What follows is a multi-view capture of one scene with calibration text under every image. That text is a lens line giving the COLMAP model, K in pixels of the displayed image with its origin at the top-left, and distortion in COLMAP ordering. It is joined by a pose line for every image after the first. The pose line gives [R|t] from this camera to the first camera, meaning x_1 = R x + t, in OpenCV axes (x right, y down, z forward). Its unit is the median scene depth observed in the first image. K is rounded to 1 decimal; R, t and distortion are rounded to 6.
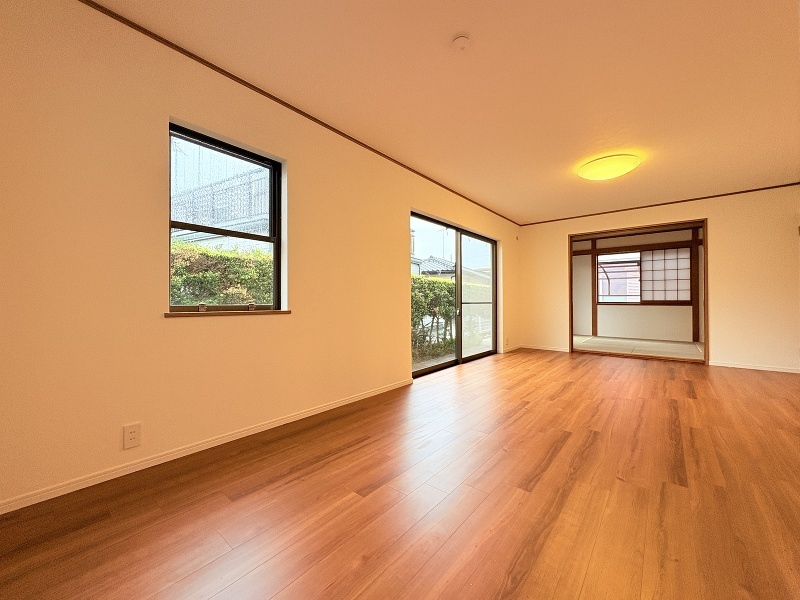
lens RADIAL K [[317.5, 0, 399.6], [0, 317.5, 298.1], [0, 0, 1]] dist [0.000316, 0.000153]
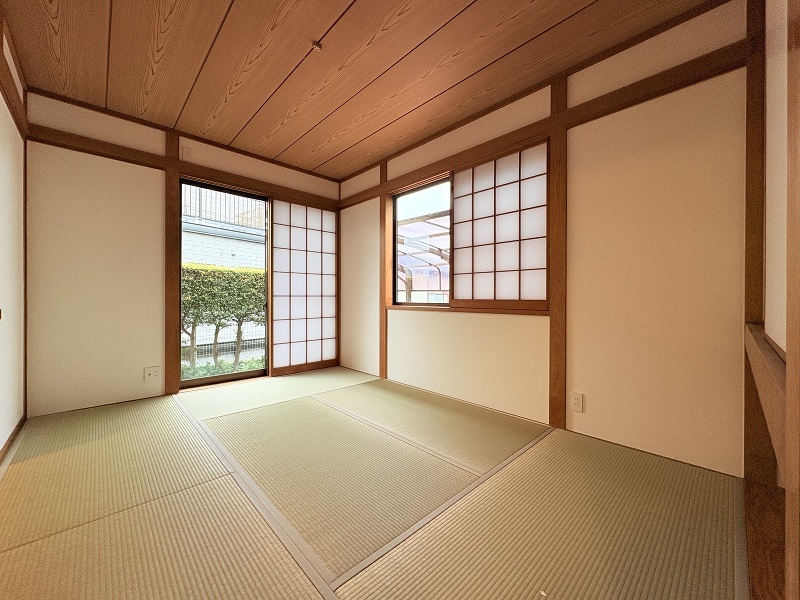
lens RADIAL K [[317.5, 0, 399.6], [0, 317.5, 298.1], [0, 0, 1]] dist [0.000316, 0.000153]
pose [[0.993835, 0.003648, -0.110809, 0.940994], [-0.002563, 0.999947, 0.009925, 0.002801], [0.110840, -0.009580, 0.993792, 0.767751]]
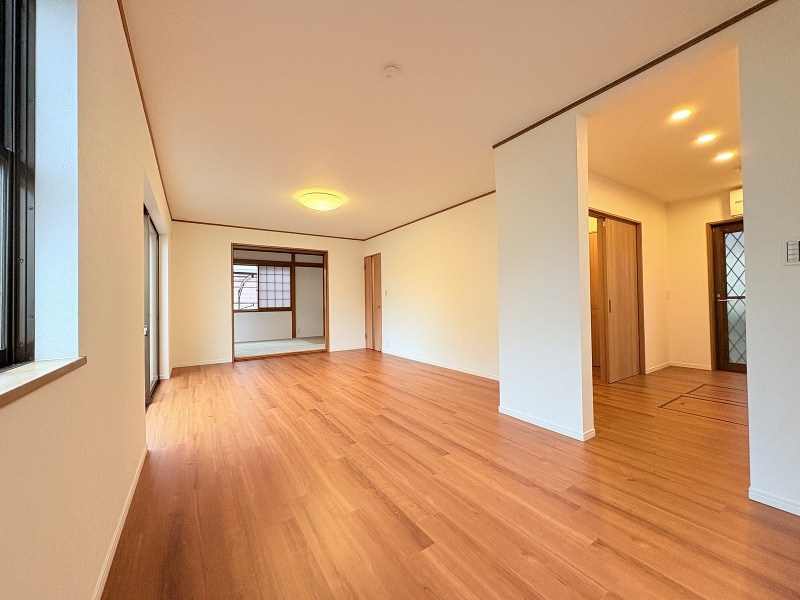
lens RADIAL K [[317.5, 0, 399.6], [0, 317.5, 298.1], [0, 0, 1]] dist [0.000316, 0.000153]
pose [[0.288496, 0.009675, 0.957432, -0.258516], [0.008545, 0.999883, -0.012679, -0.010905], [-0.957443, 0.011839, 0.288380, 0.216695]]
